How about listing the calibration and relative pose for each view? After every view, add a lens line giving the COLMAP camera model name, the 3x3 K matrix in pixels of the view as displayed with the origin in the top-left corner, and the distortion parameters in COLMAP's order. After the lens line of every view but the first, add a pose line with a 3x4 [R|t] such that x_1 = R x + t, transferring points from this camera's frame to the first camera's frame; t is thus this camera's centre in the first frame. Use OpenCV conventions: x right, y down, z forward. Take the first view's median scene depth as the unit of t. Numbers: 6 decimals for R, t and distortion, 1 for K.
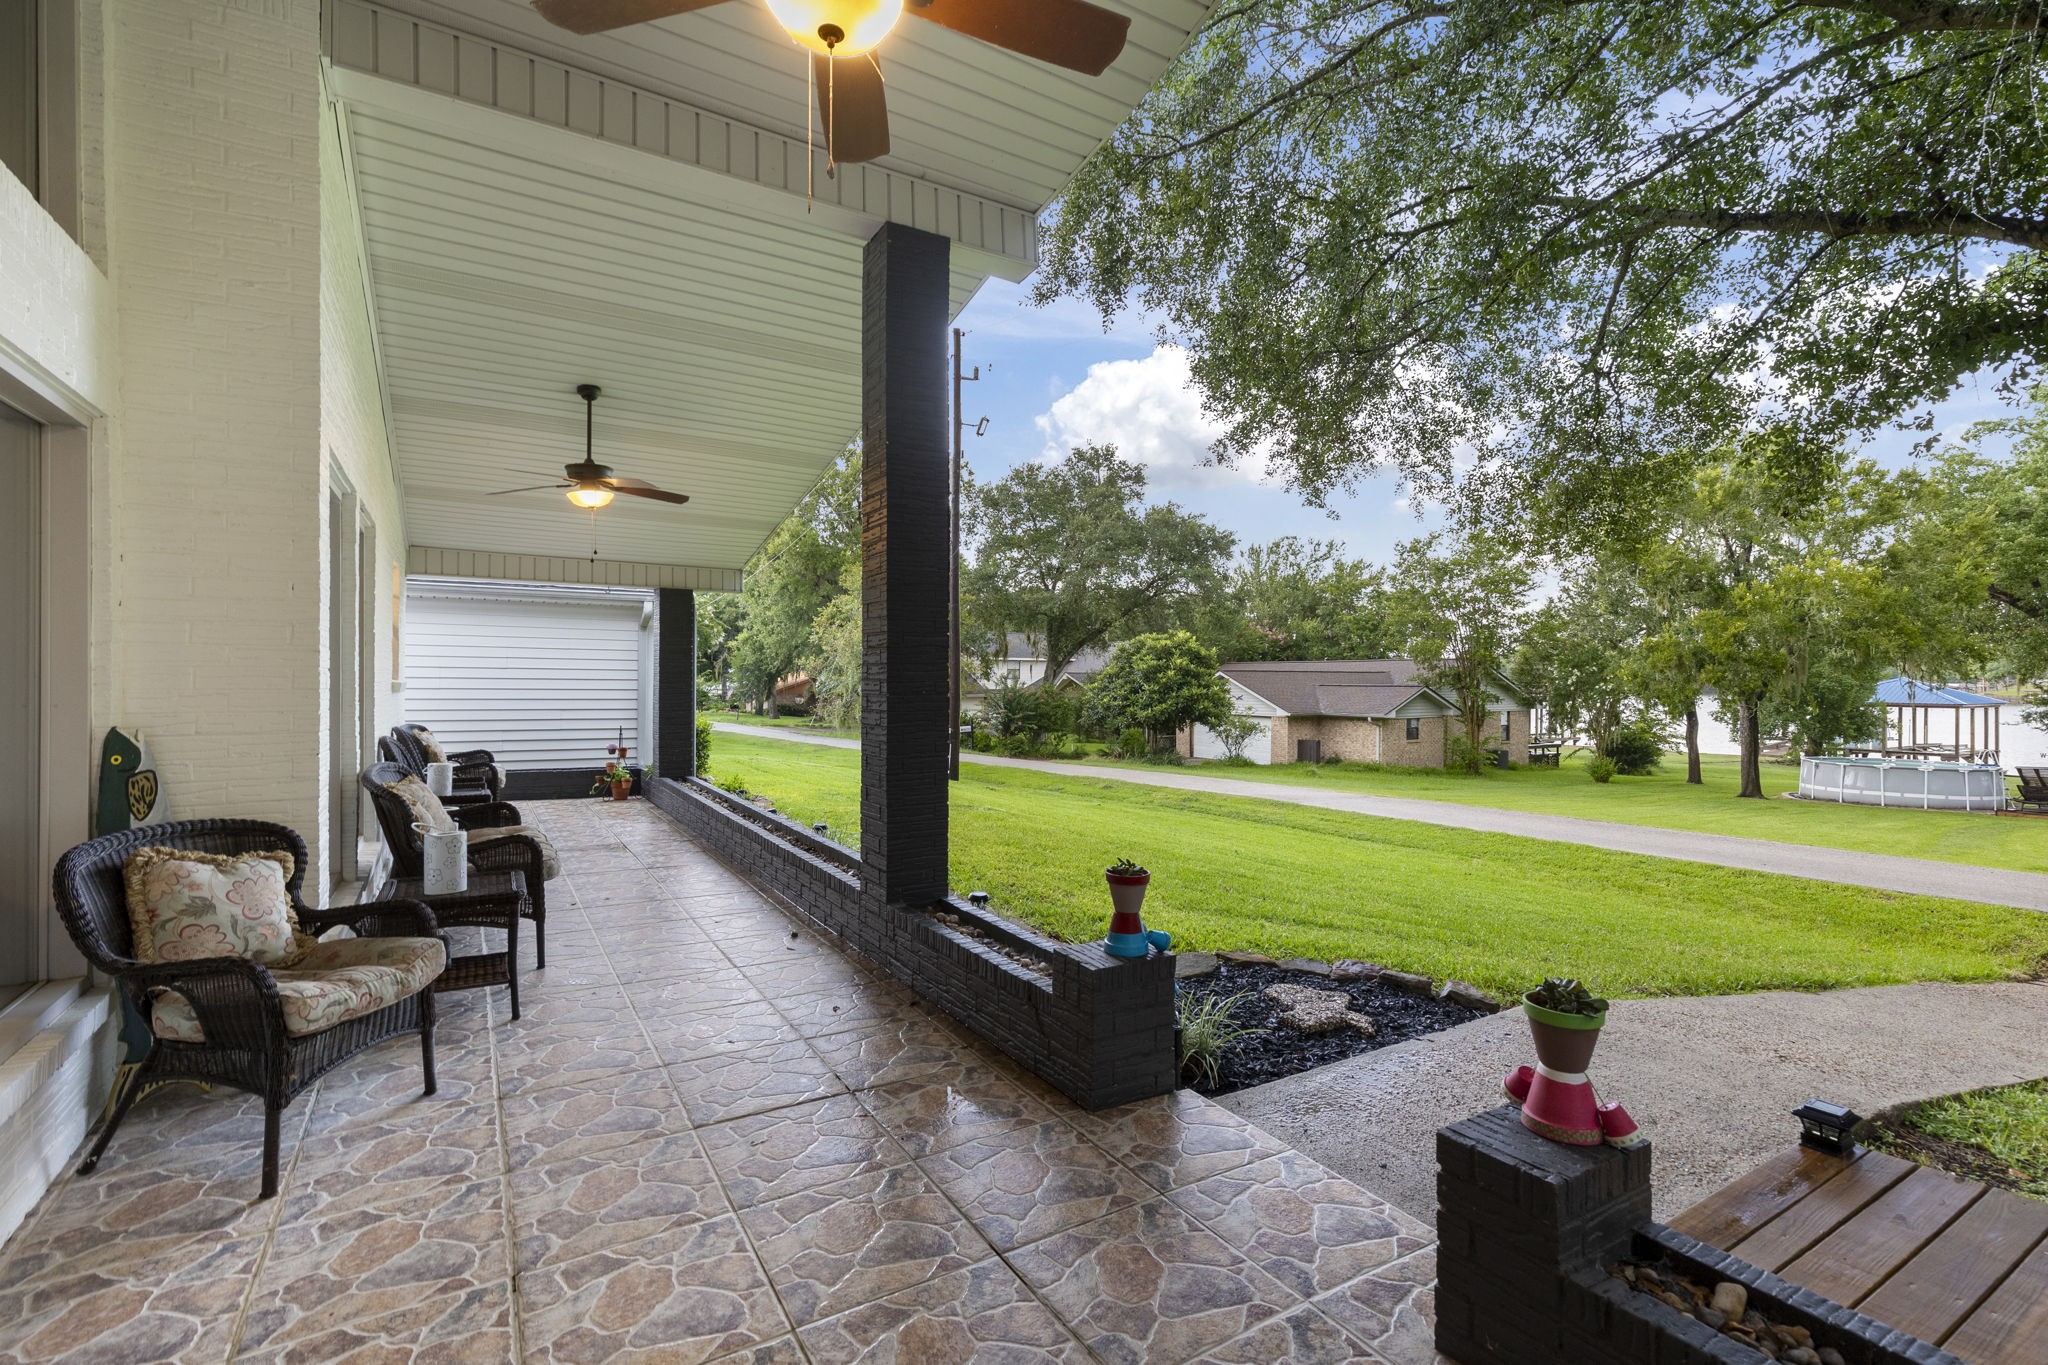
lens RADIAL K [[927.0, 0, 1022.5], [0, 927.0, 675.9], [0, 0, 1]] dist [0.003113, 0.000133]
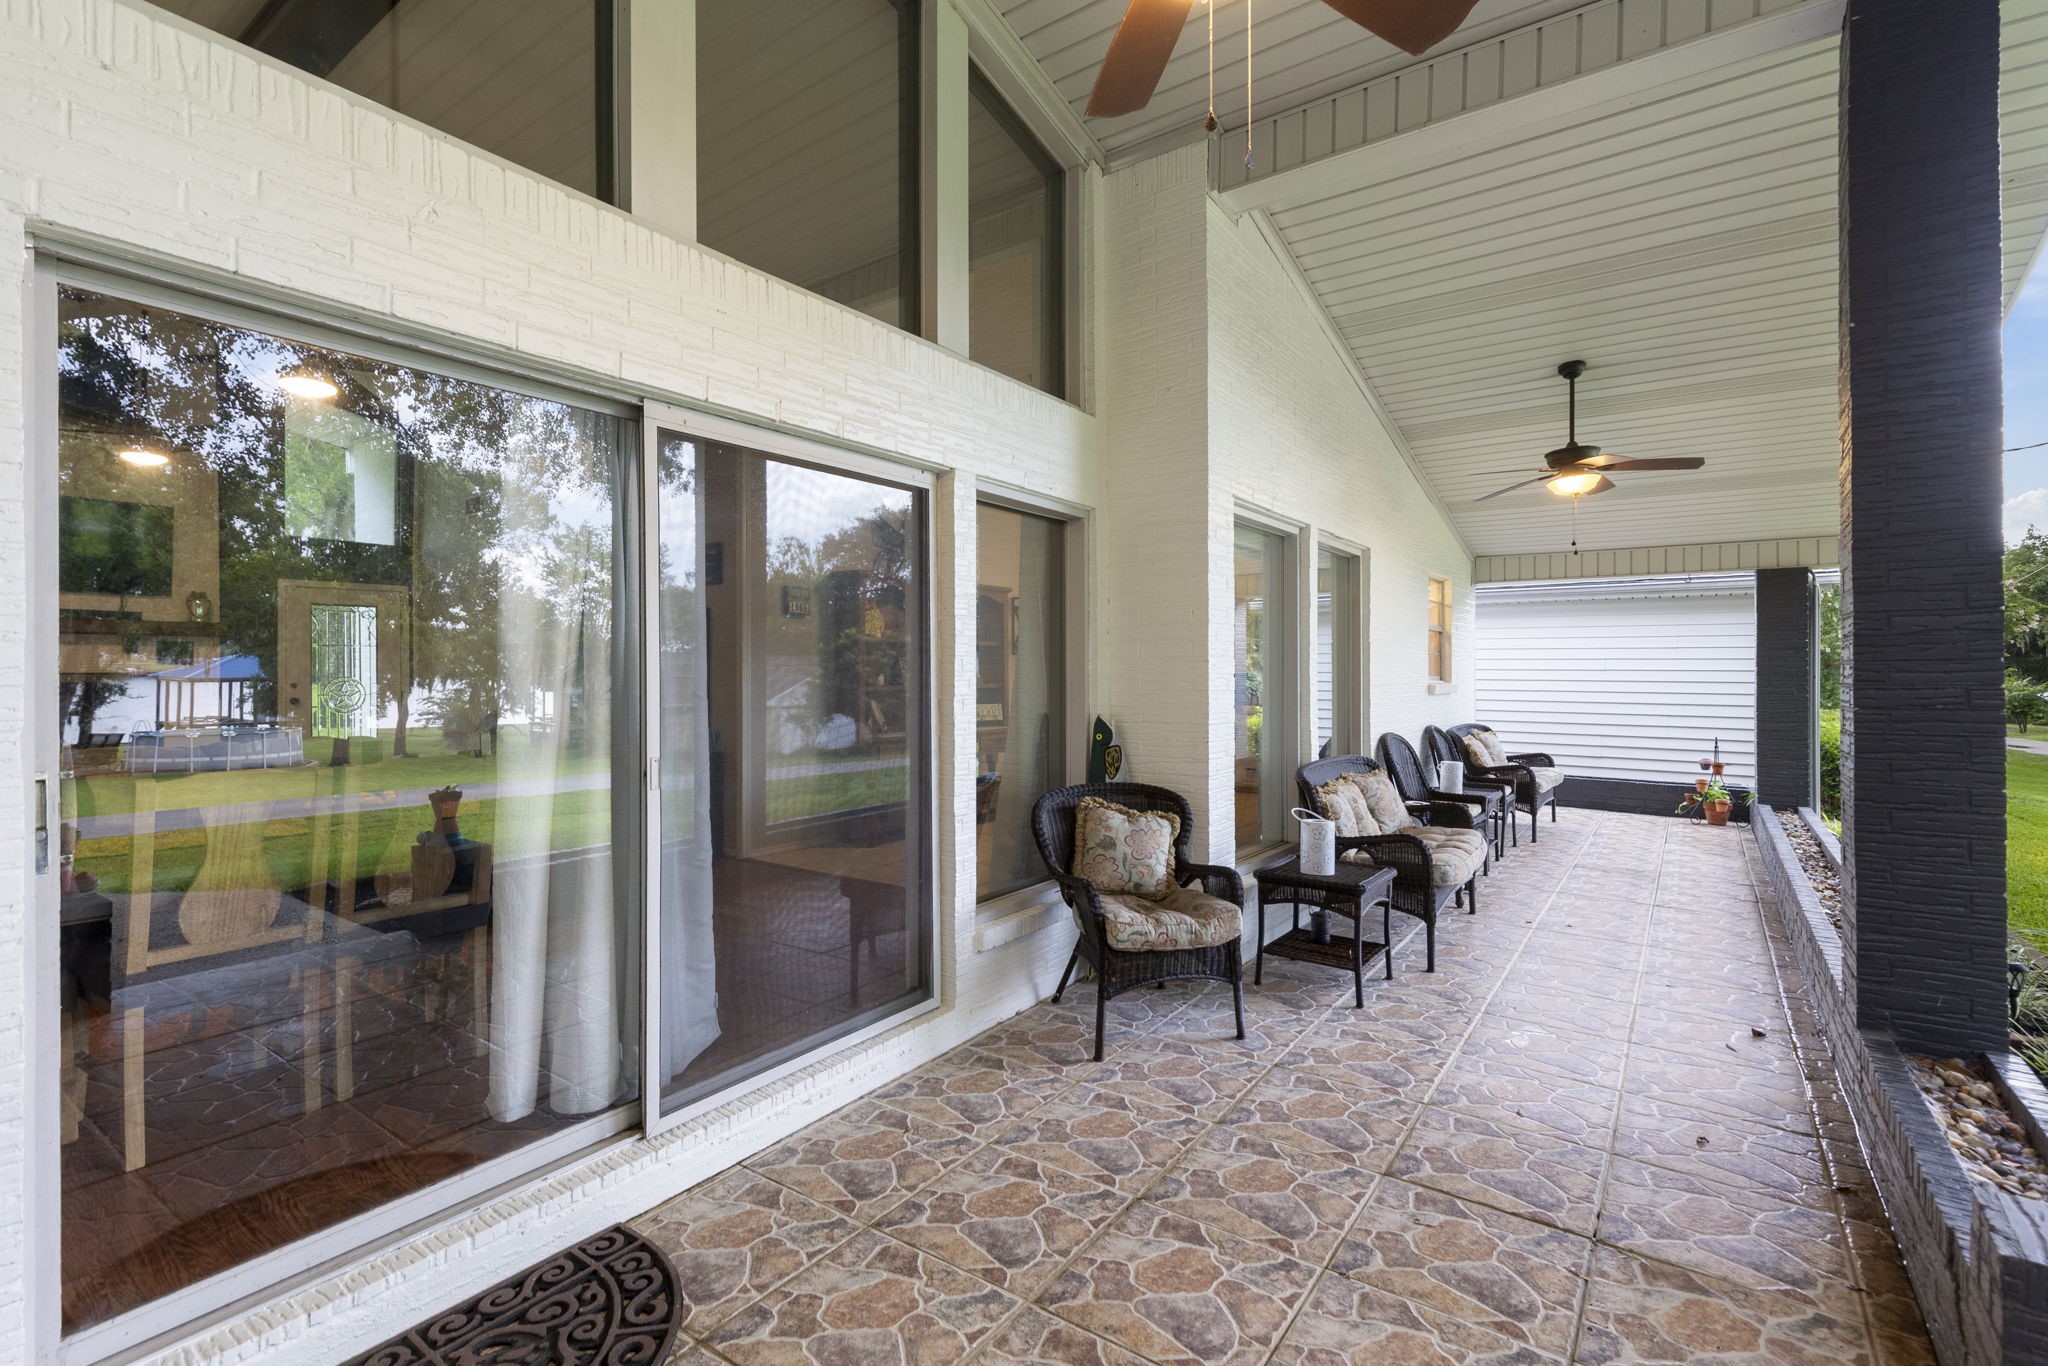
lens RADIAL K [[927.3, 0, 1024.2], [0, 927.3, 669.0], [0, 0, 1]] dist [0.001353, -0.000195]
pose [[0.390452, -0.011531, -0.920551, 0.346336], [0.003164, 0.999932, -0.011183, -0.002273], [0.920618, 0.001454, 0.390462, 0.305092]]
